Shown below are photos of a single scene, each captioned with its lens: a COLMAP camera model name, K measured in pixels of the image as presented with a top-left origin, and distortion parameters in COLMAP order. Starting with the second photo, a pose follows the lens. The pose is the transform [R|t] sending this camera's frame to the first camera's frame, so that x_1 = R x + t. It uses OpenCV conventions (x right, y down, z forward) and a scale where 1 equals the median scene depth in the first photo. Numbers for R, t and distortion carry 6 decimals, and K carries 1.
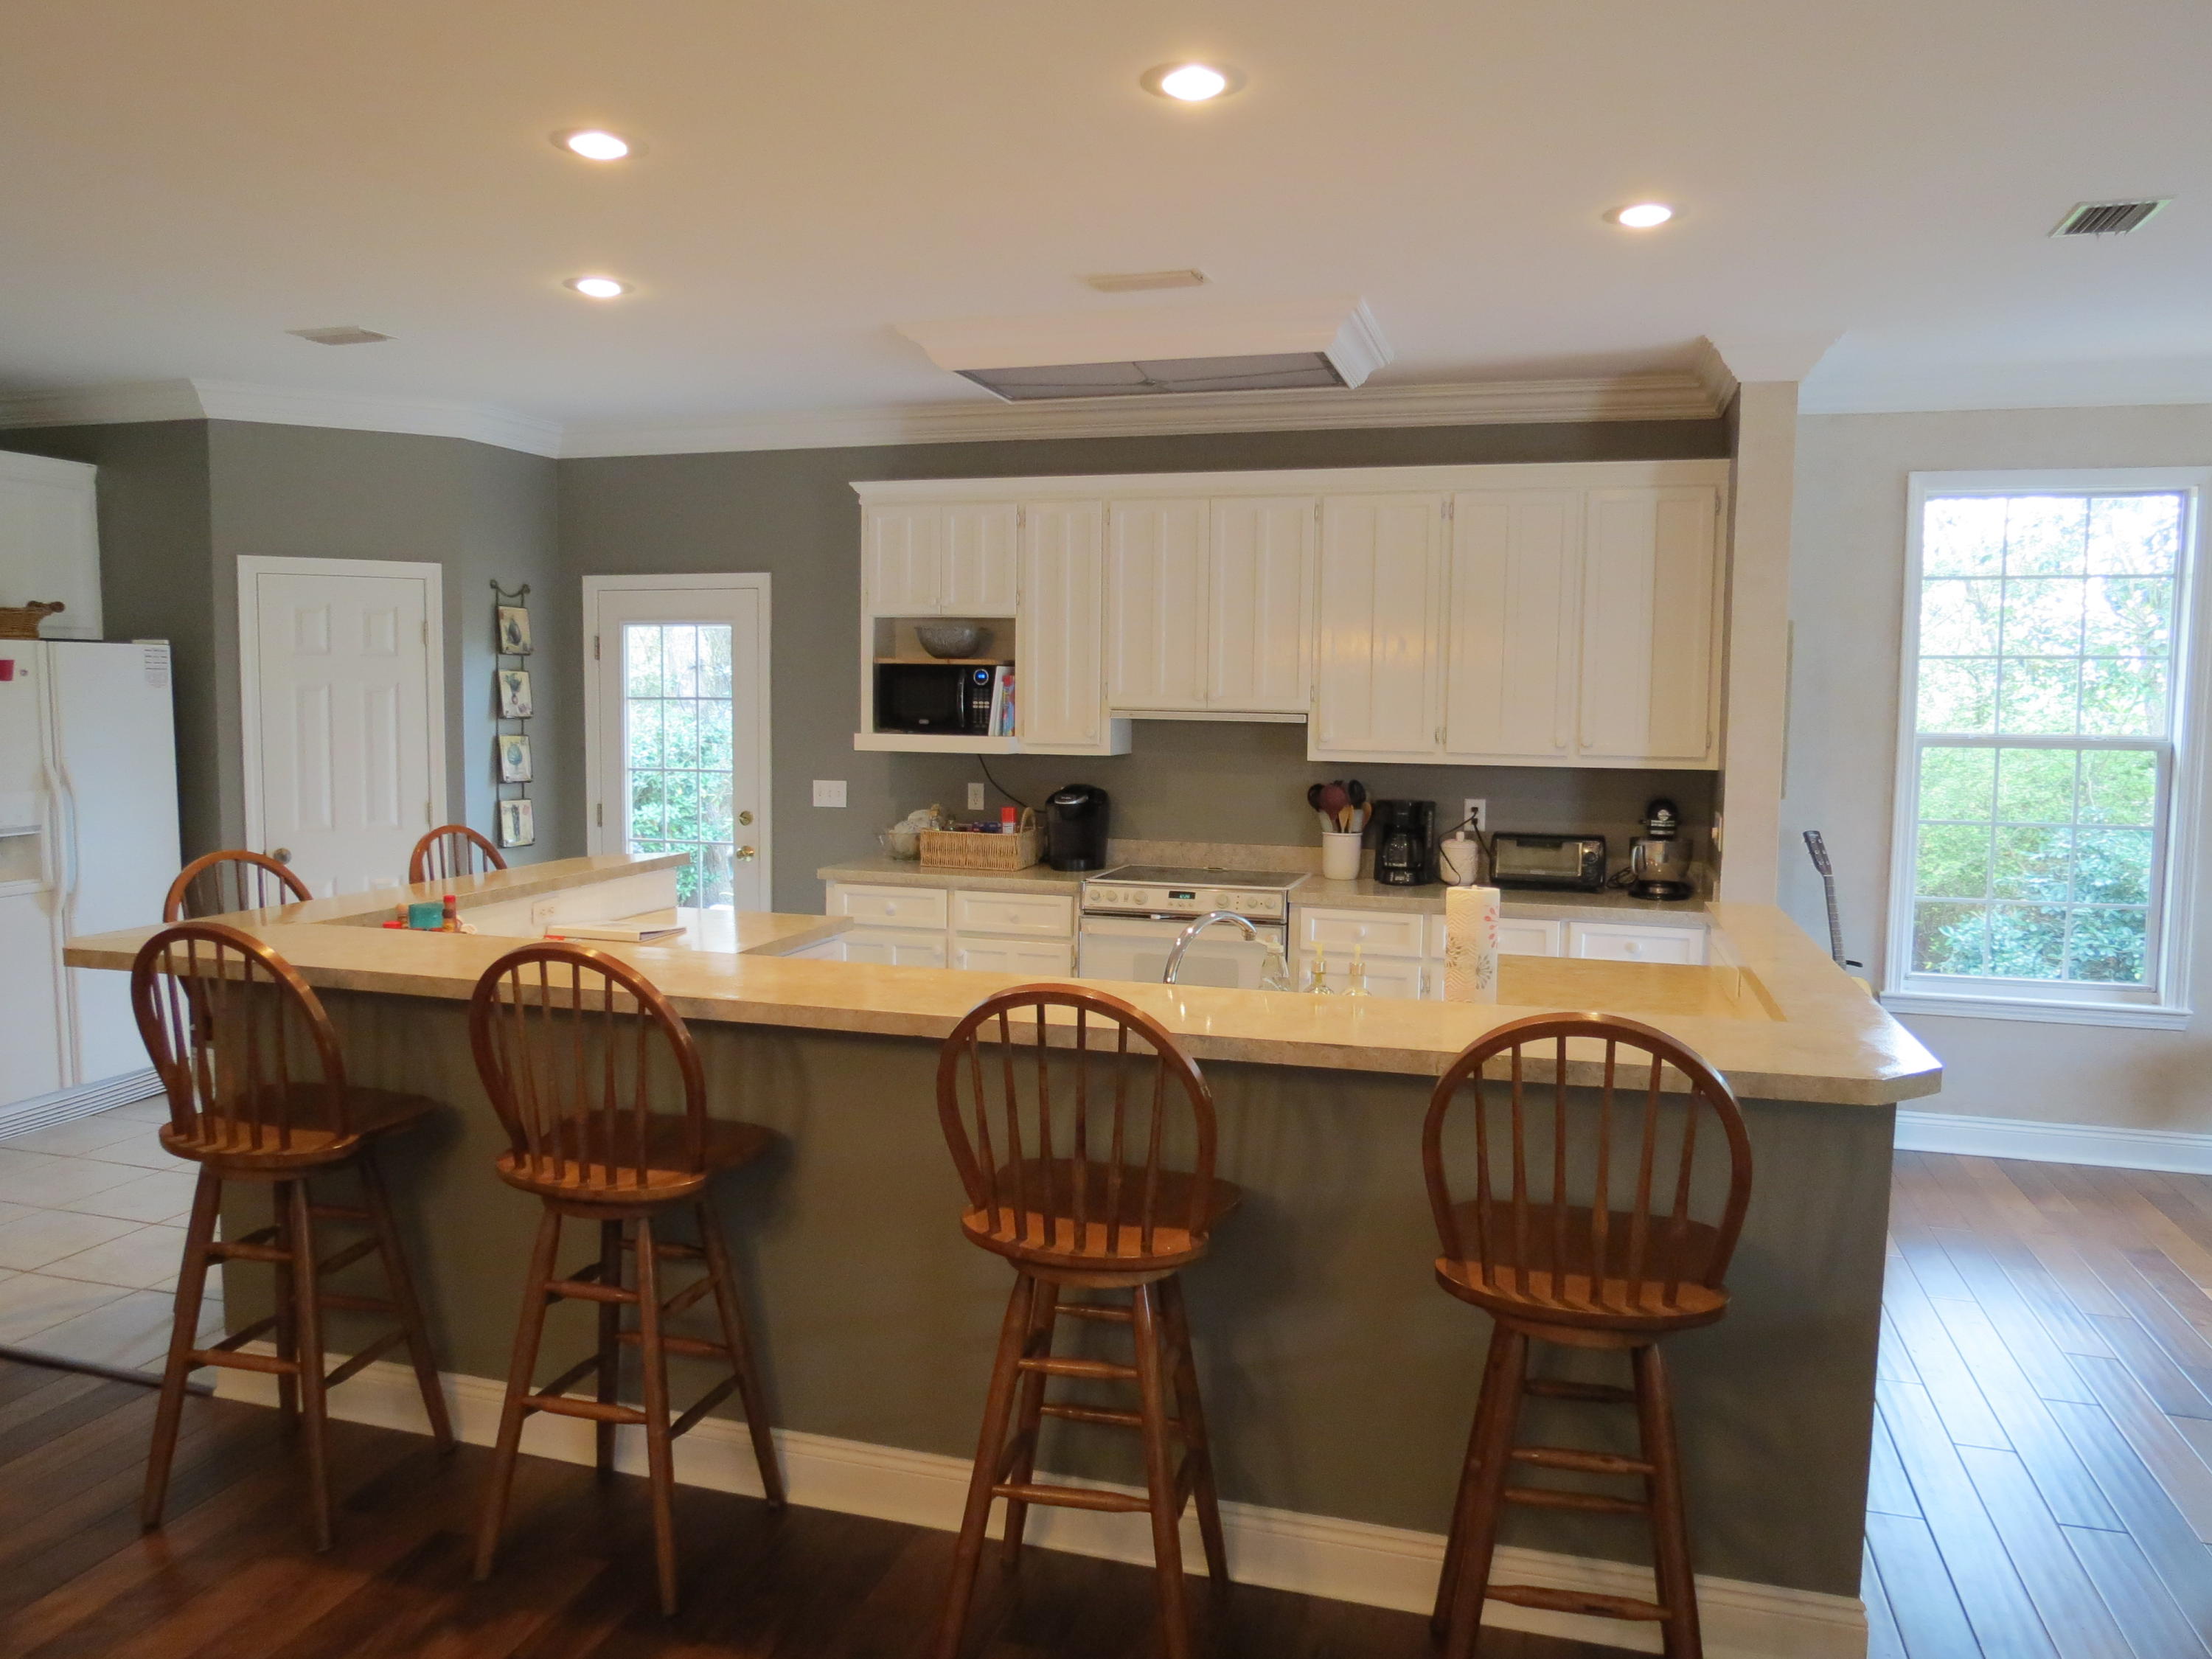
lens RADIAL K [[1569.4, 0, 1109.6], [0, 1569.4, 831.9], [0, 0, 1]] dist [-0.037174, 0.013046]
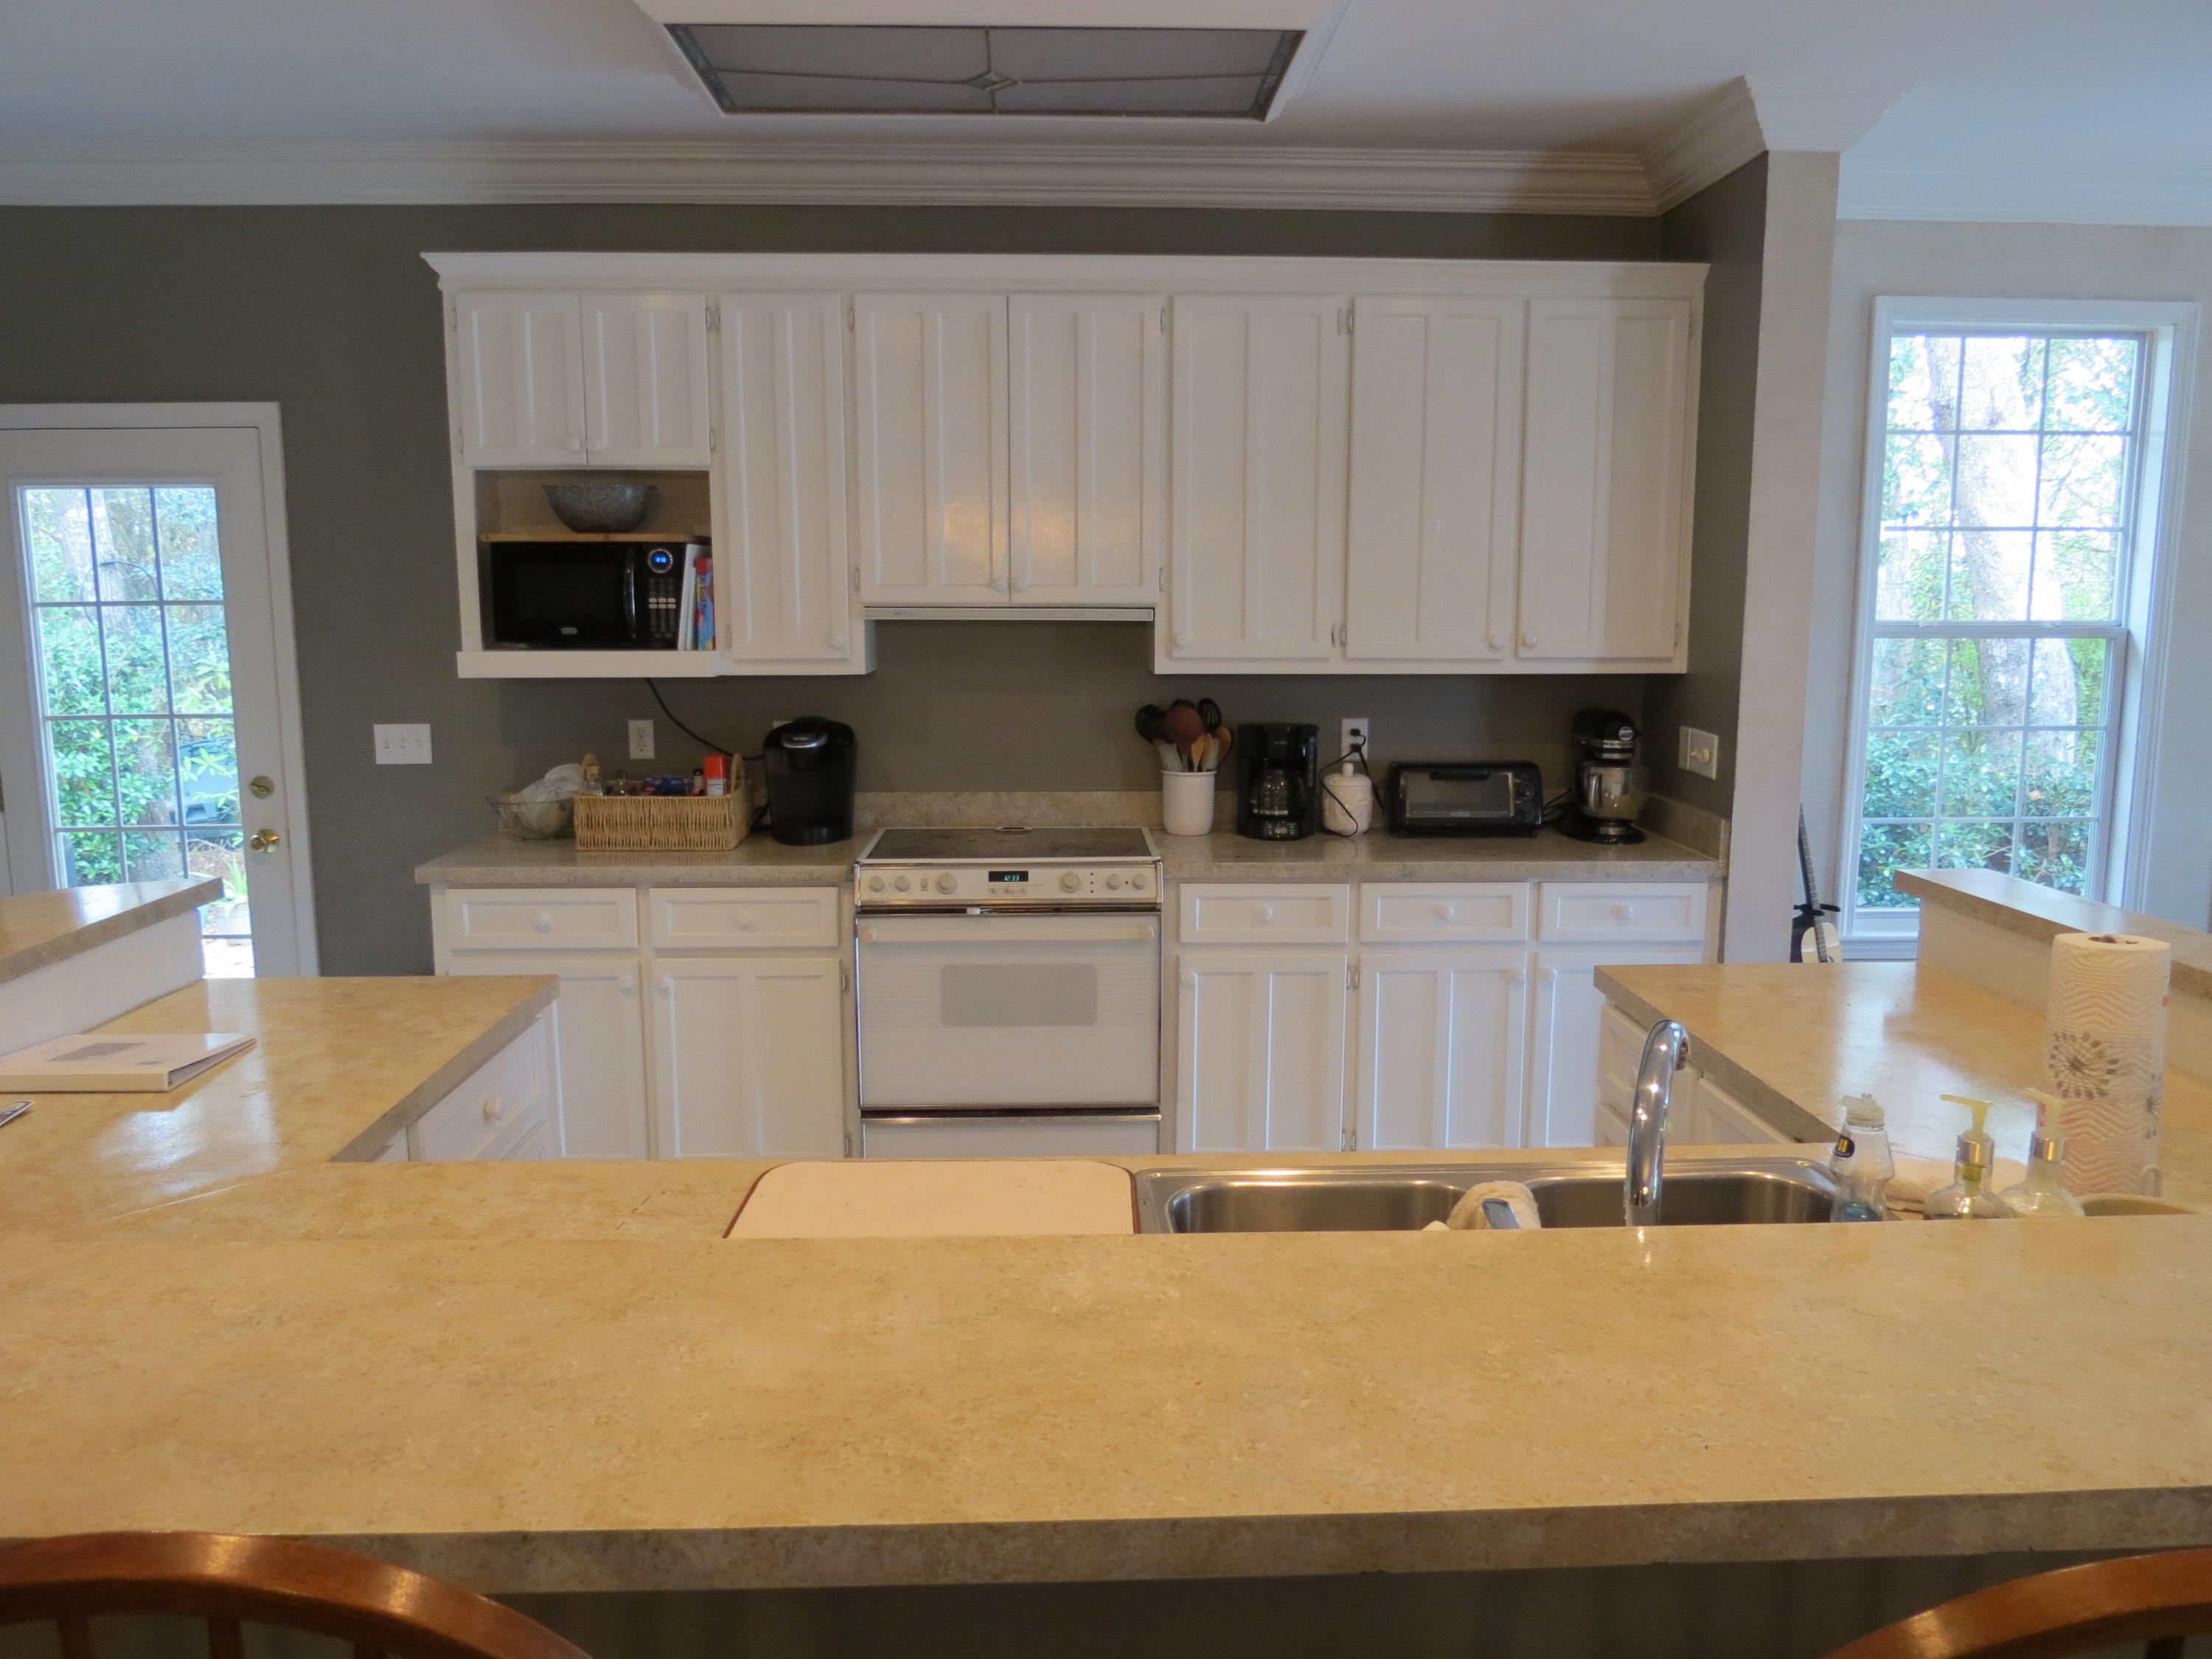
lens RADIAL K [[1569.4, 0, 1104.9], [0, 1569.4, 832.4], [0, 0, 1]] dist [-0.037174, 0.013046]
pose [[0.946184, -0.060243, 0.317974, -0.122933], [0.040063, 0.996768, 0.069632, -0.023564], [-0.321141, -0.053146, 0.945539, 0.318250]]
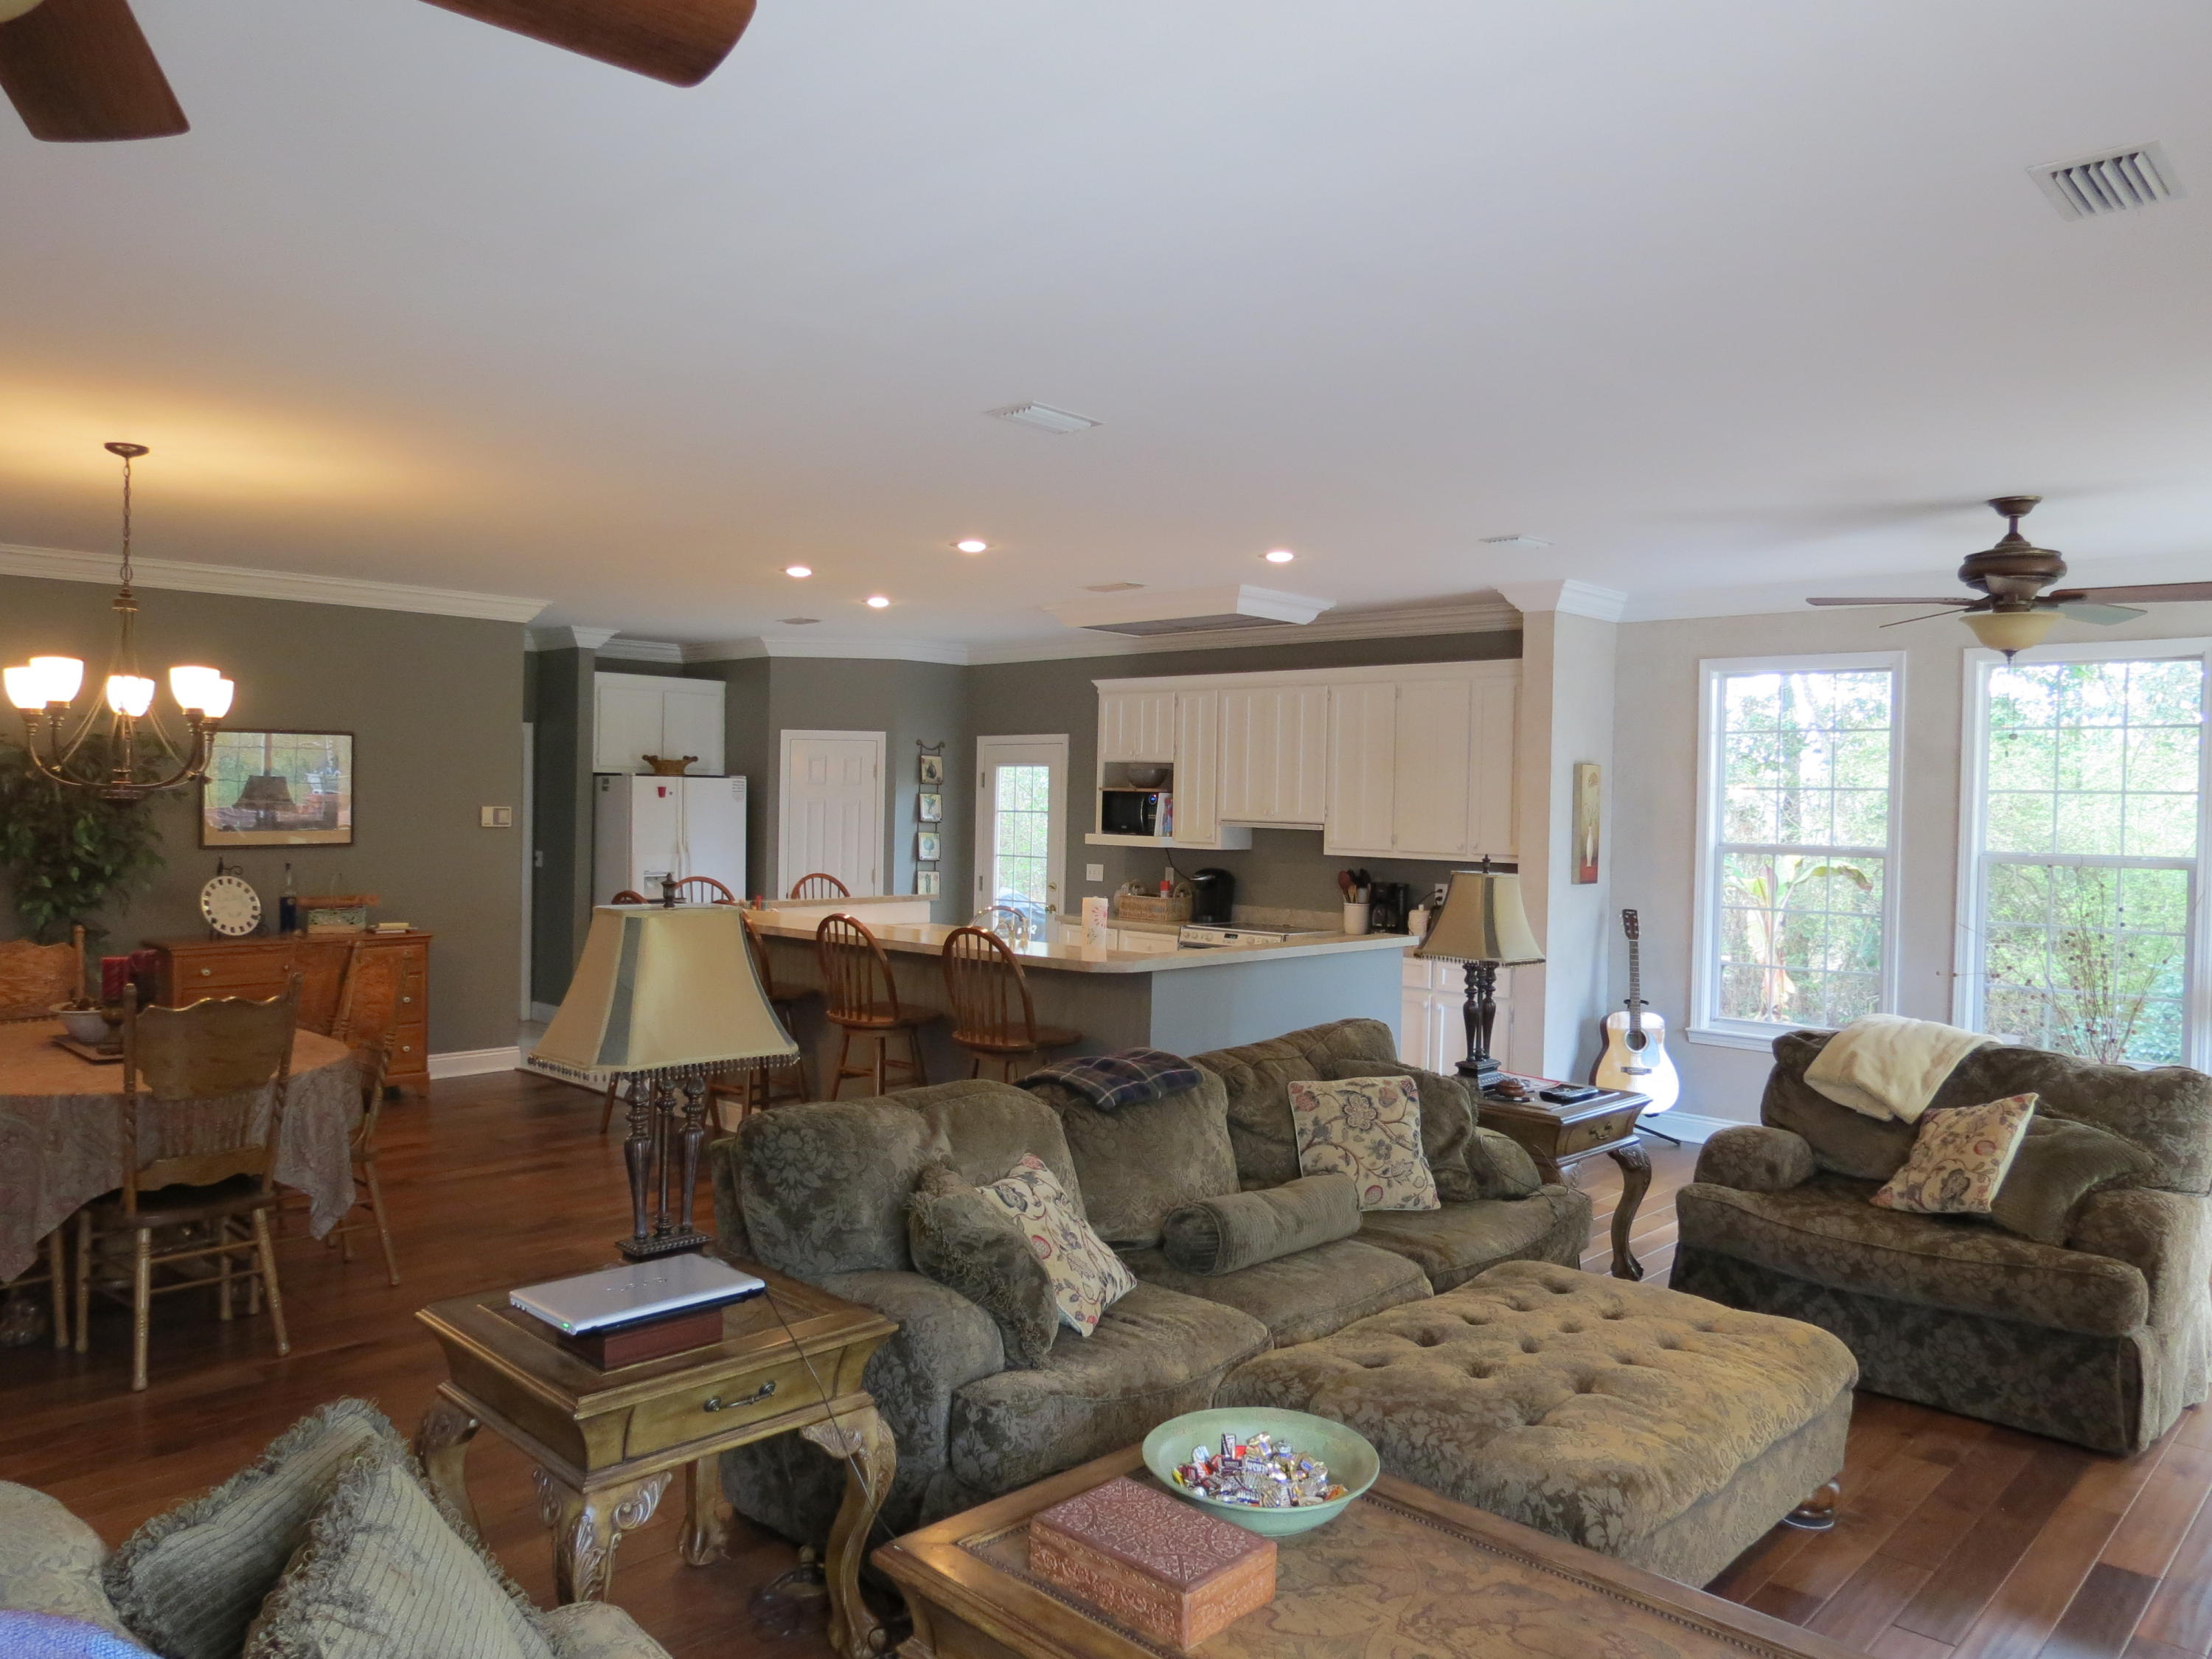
lens RADIAL K [[1569.4, 0, 1110.7], [0, 1569.4, 838.2], [0, 0, 1]] dist [-0.037174, 0.013046]
pose [[0.890377, 0.017053, -0.454904, 0.620311], [-0.050904, 0.996761, -0.062267, 0.043613], [0.452369, 0.078597, 0.888361, -0.448726]]
